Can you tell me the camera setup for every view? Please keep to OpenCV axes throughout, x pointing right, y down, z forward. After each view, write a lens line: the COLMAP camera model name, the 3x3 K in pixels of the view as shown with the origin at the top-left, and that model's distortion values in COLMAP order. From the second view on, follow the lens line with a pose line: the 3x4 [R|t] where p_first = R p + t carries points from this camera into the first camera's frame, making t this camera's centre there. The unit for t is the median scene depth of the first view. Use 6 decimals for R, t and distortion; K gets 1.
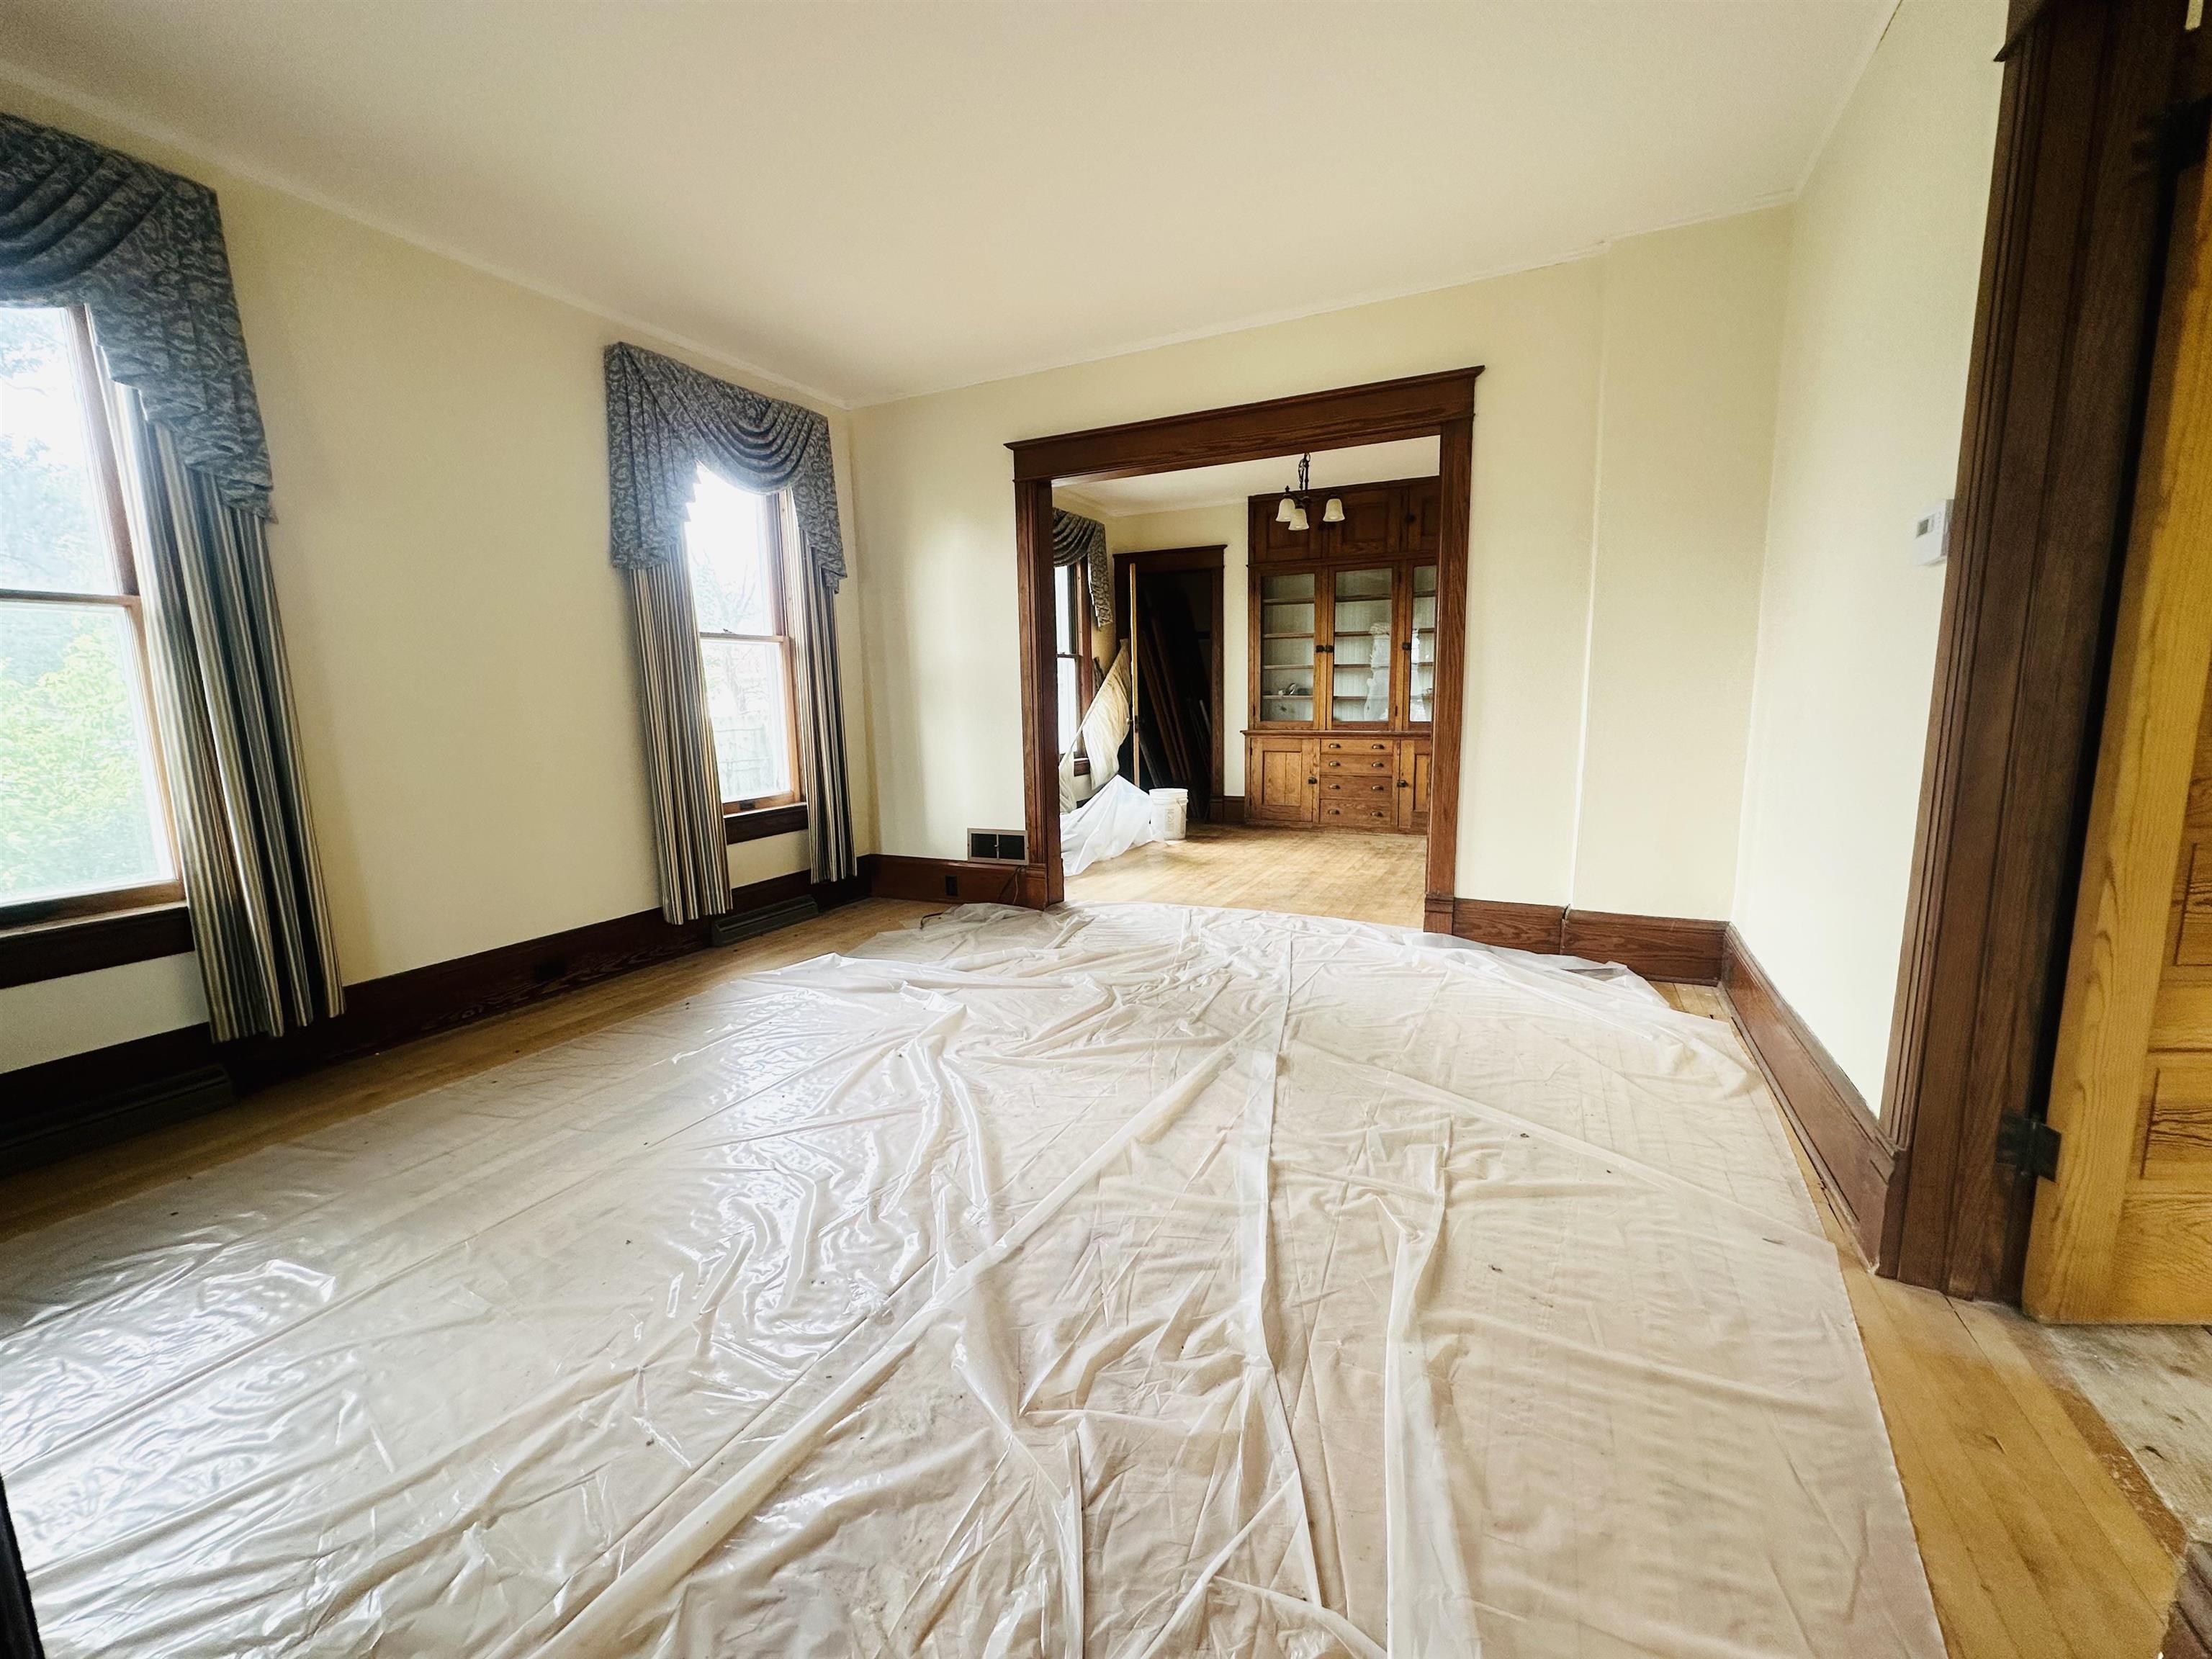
lens RADIAL K [[892.1, 0, 1096.2], [0, 892.1, 832.4], [0, 0, 1]] dist [-0.002757, 0.001614]
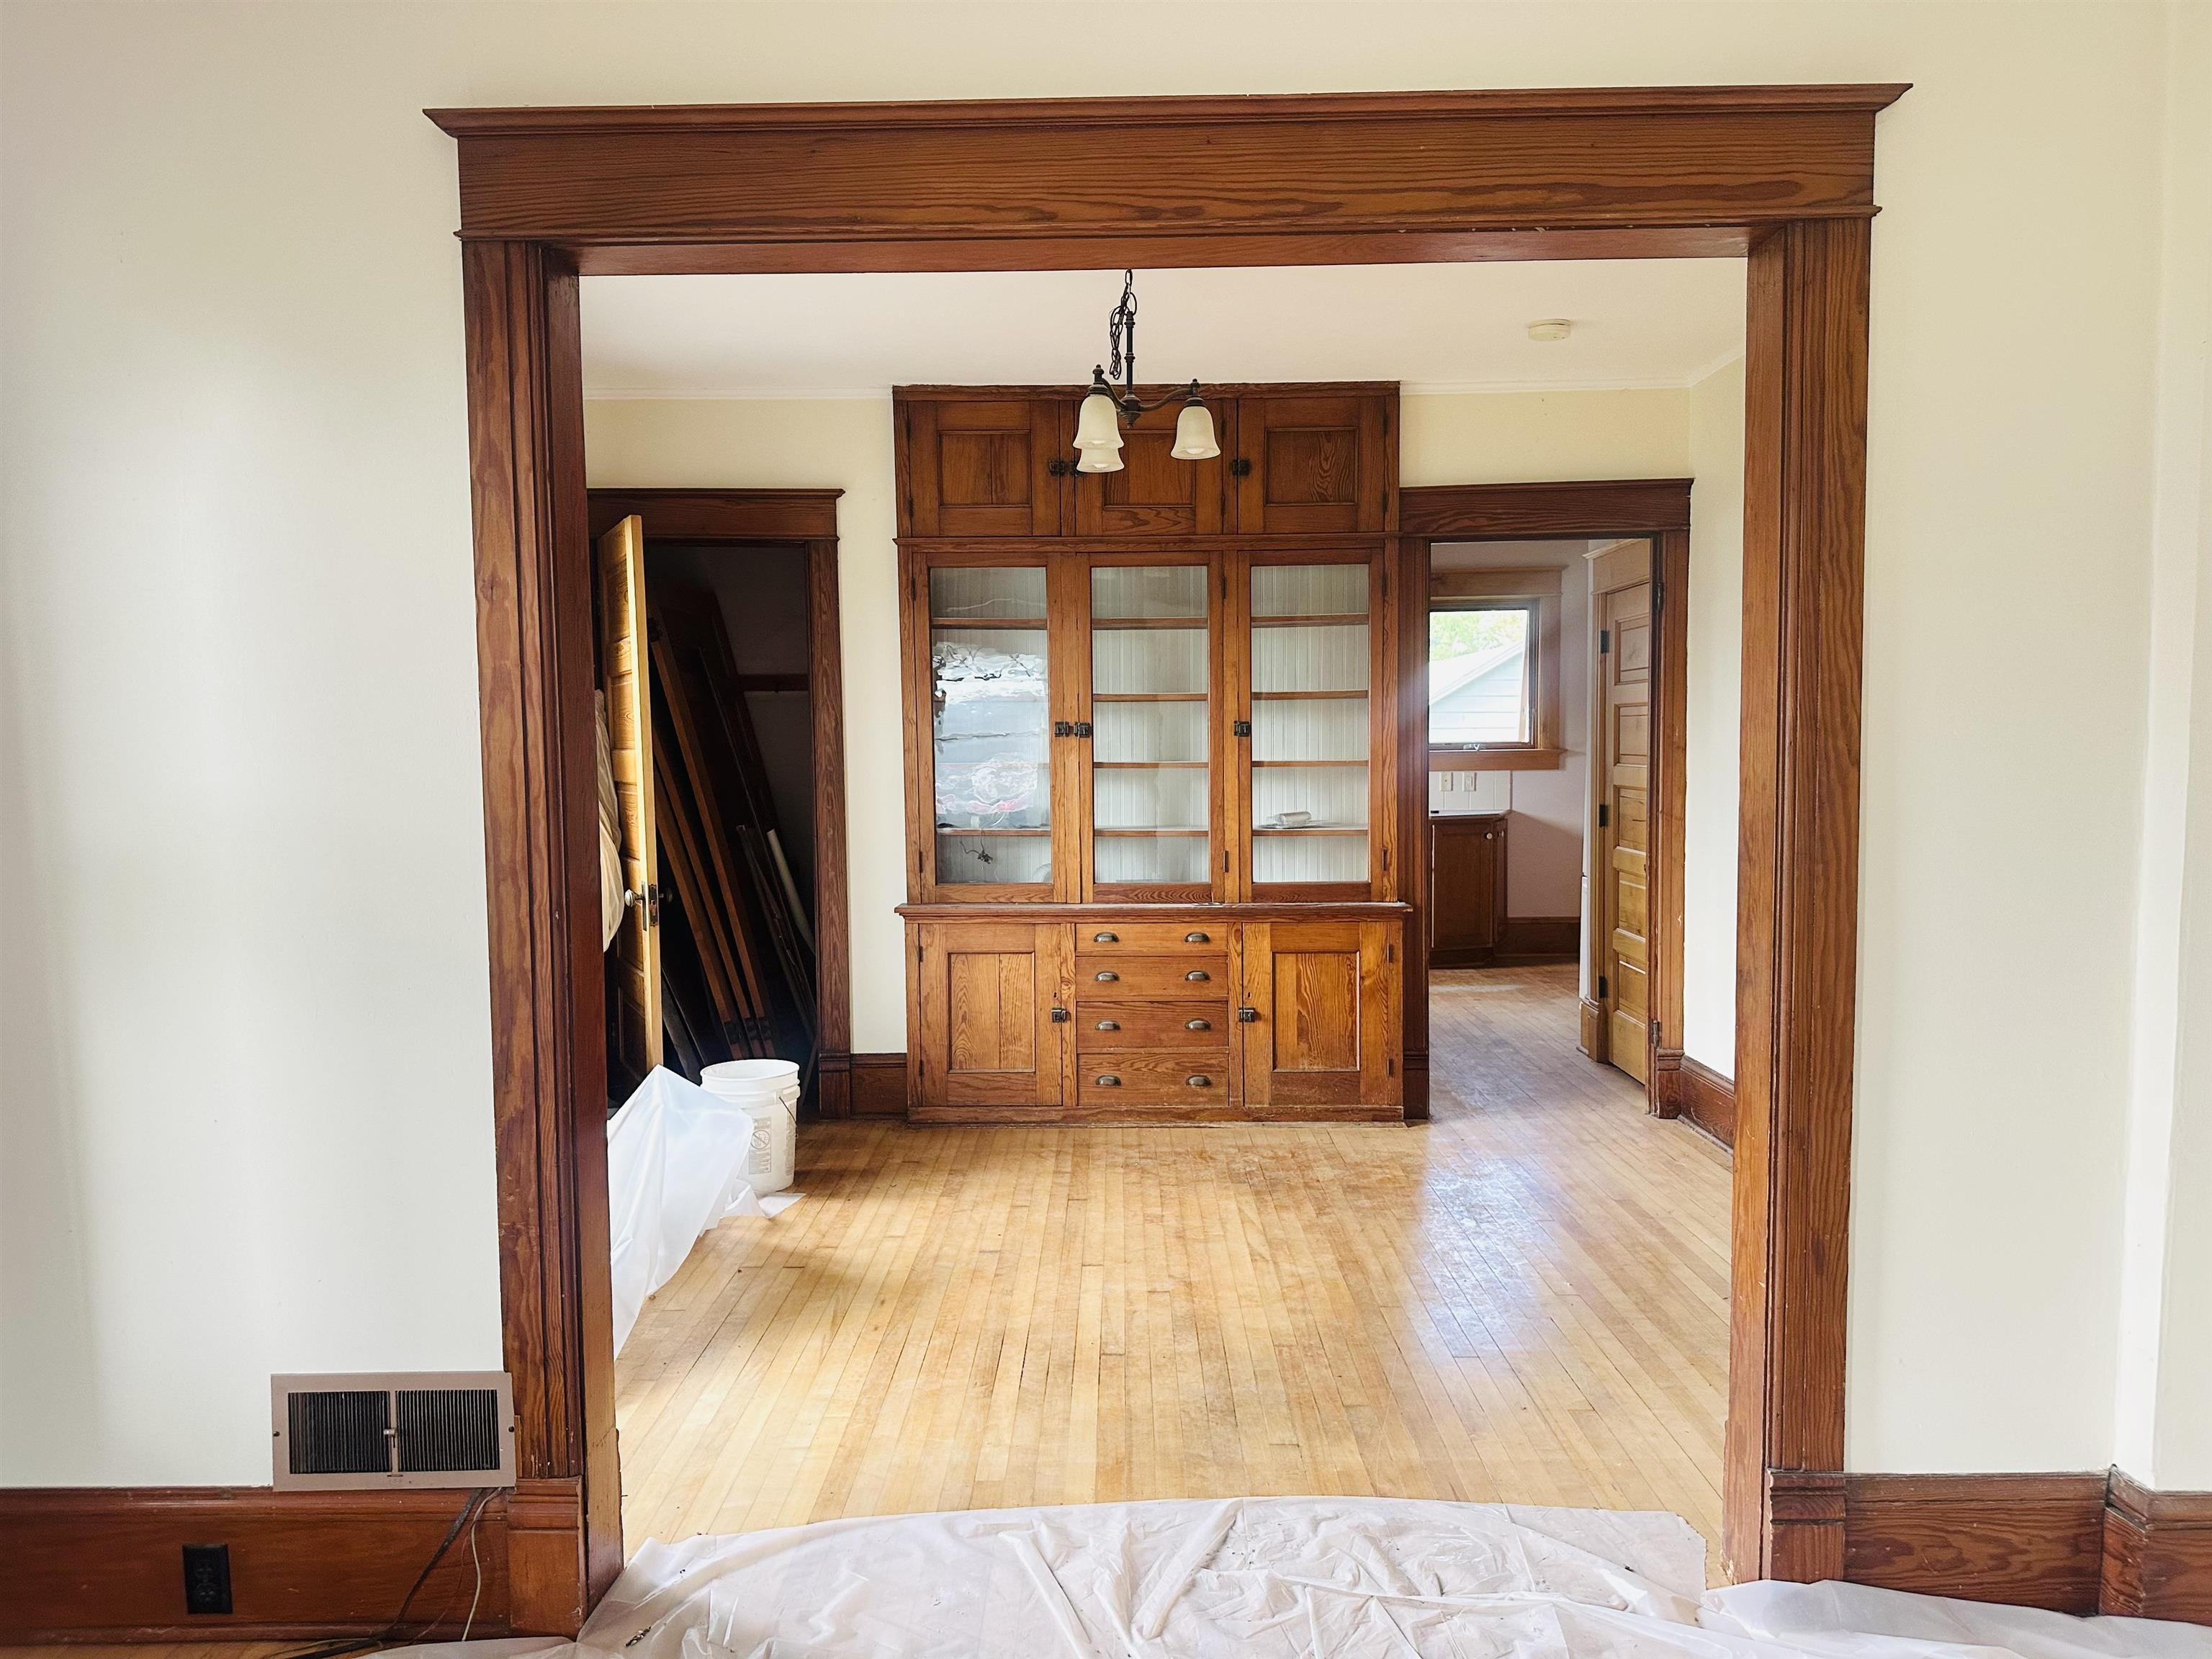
lens RADIAL K [[1563.9, 0, 1090.9], [0, 1563.9, 839.3], [0, 0, 1]] dist [0.058582, -0.085335]
pose [[0.904882, -0.019531, 0.425213, -0.081469], [0.060542, 0.994696, -0.083149, -0.082581], [-0.421334, 0.100983, 0.901266, 0.278222]]
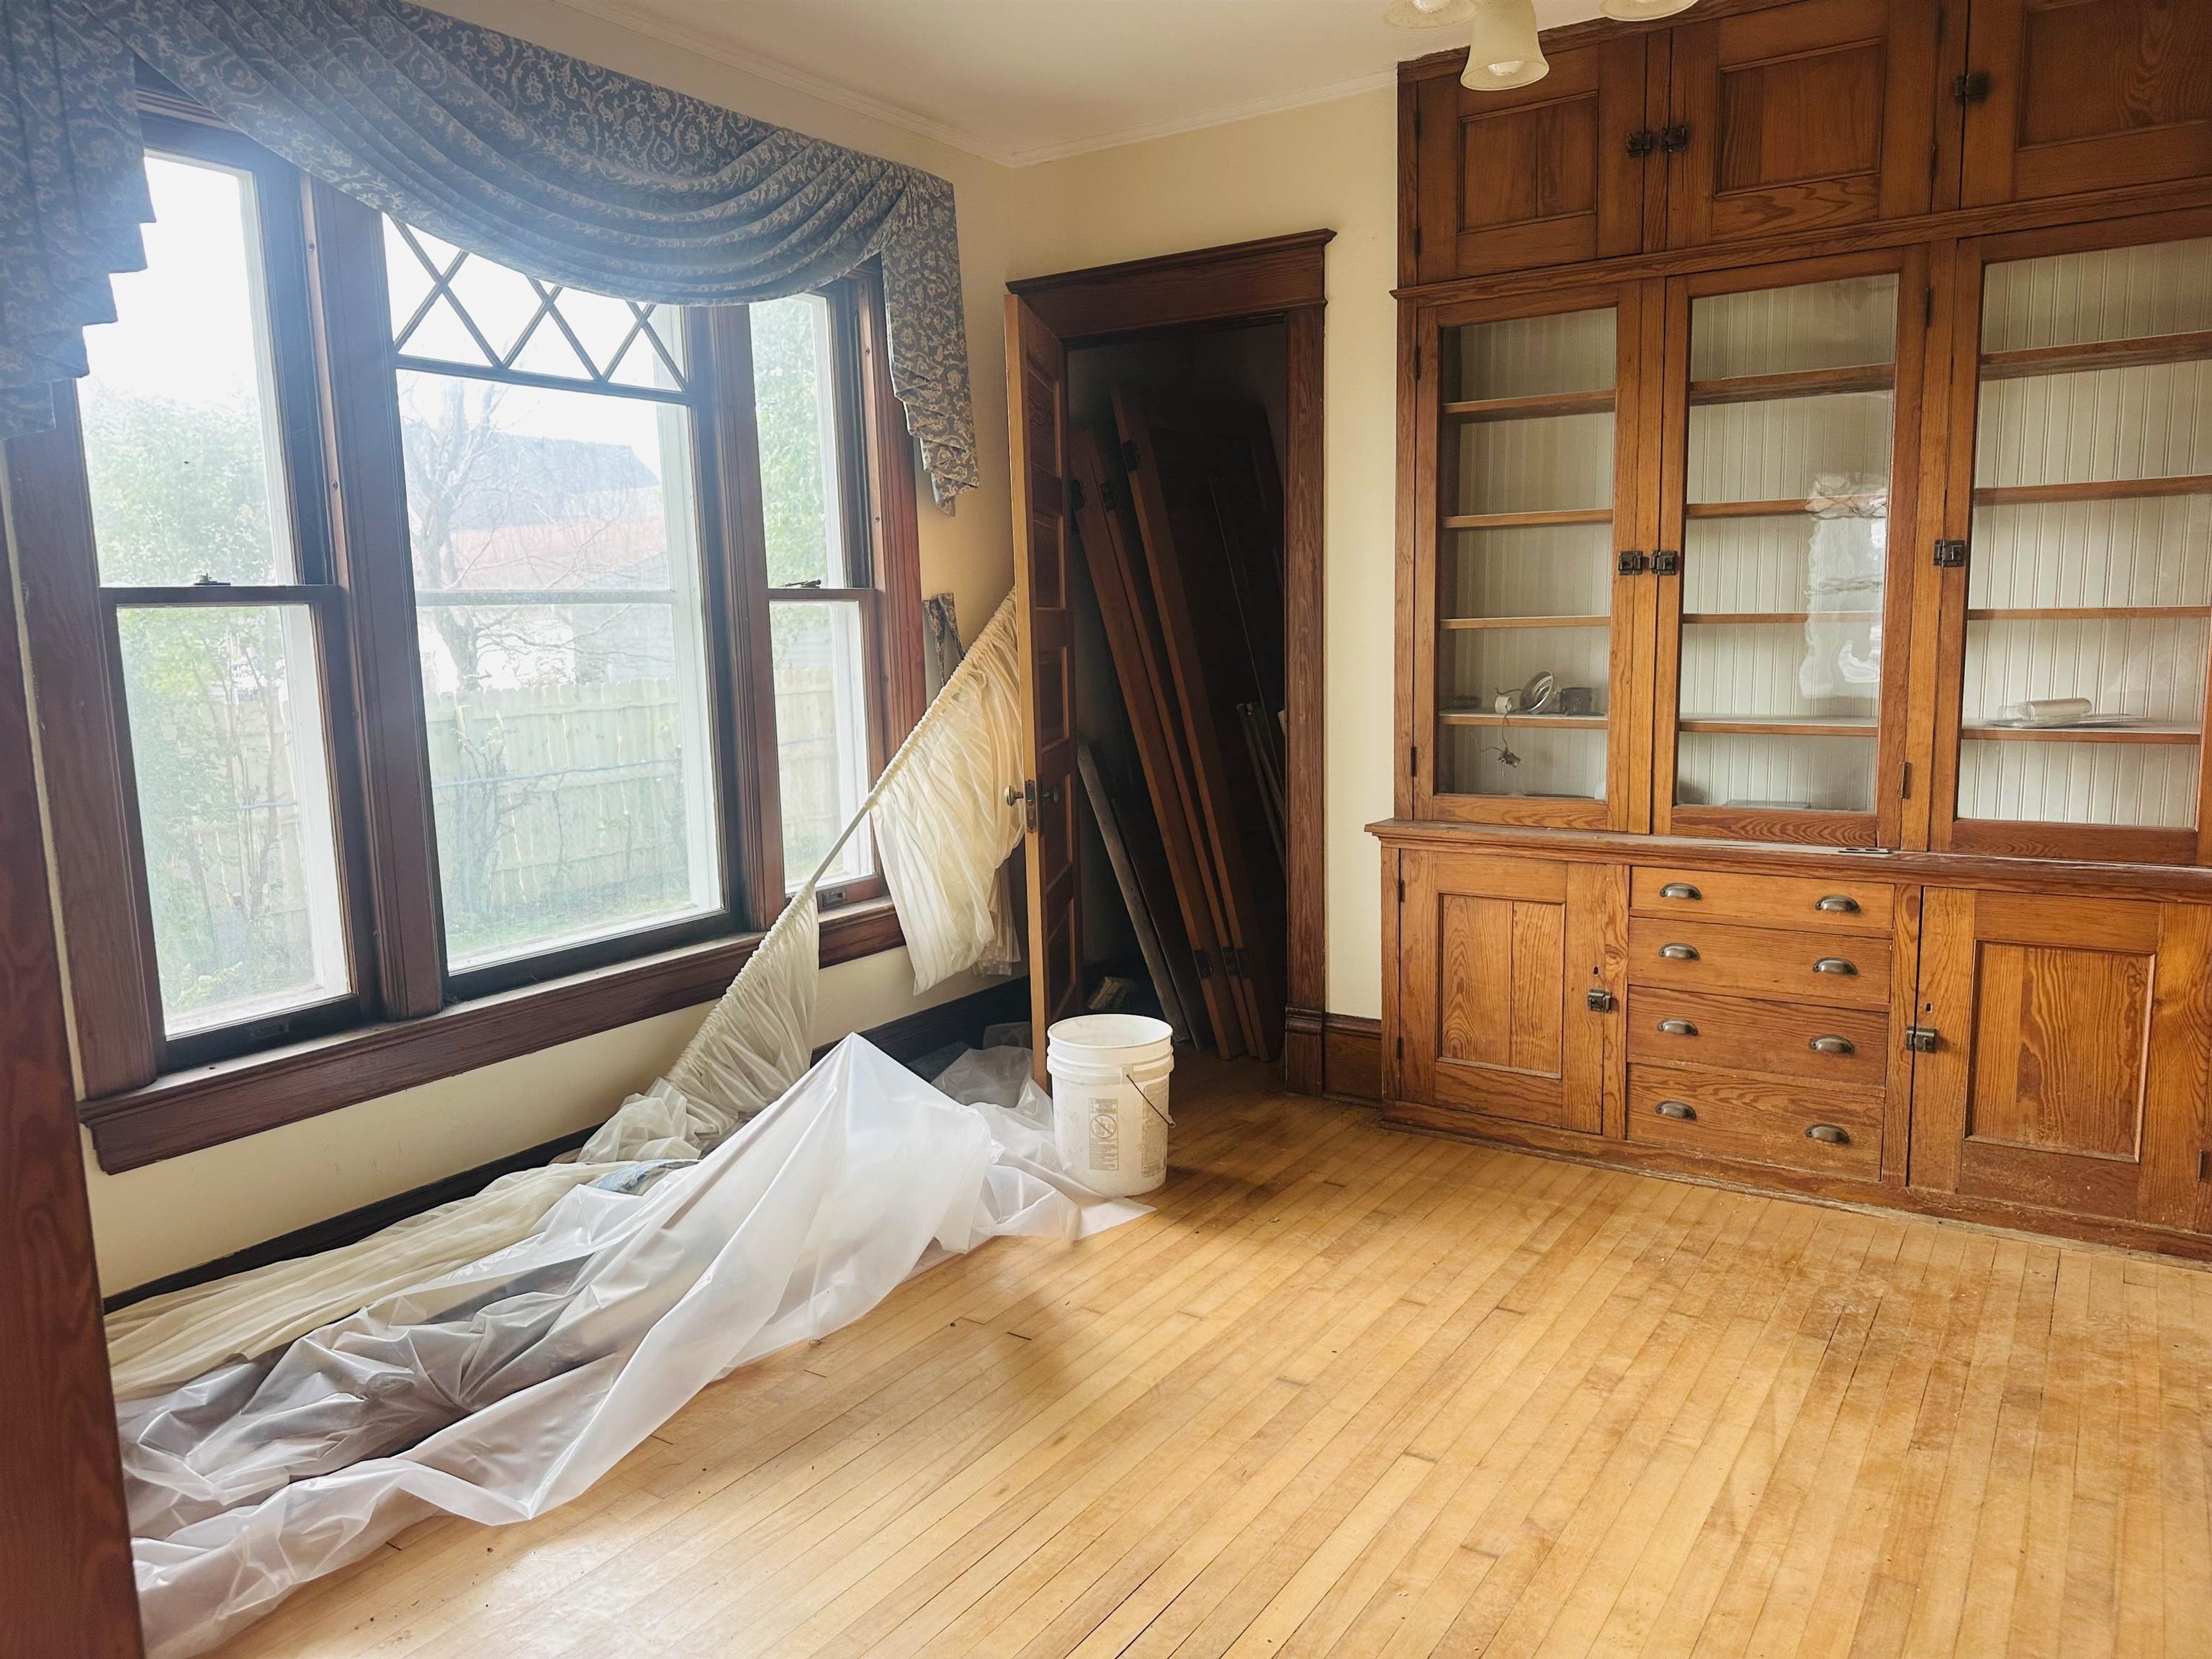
lens RADIAL K [[1563.9, 0, 1080.7], [0, 1563.9, 848.1], [0, 0, 1]] dist [0.058582, -0.085335]
pose [[0.990333, 0.013731, -0.138029, 0.145634], [-0.014114, 0.999899, -0.001798, -0.109618], [0.137990, 0.003728, 0.990427, 0.465705]]
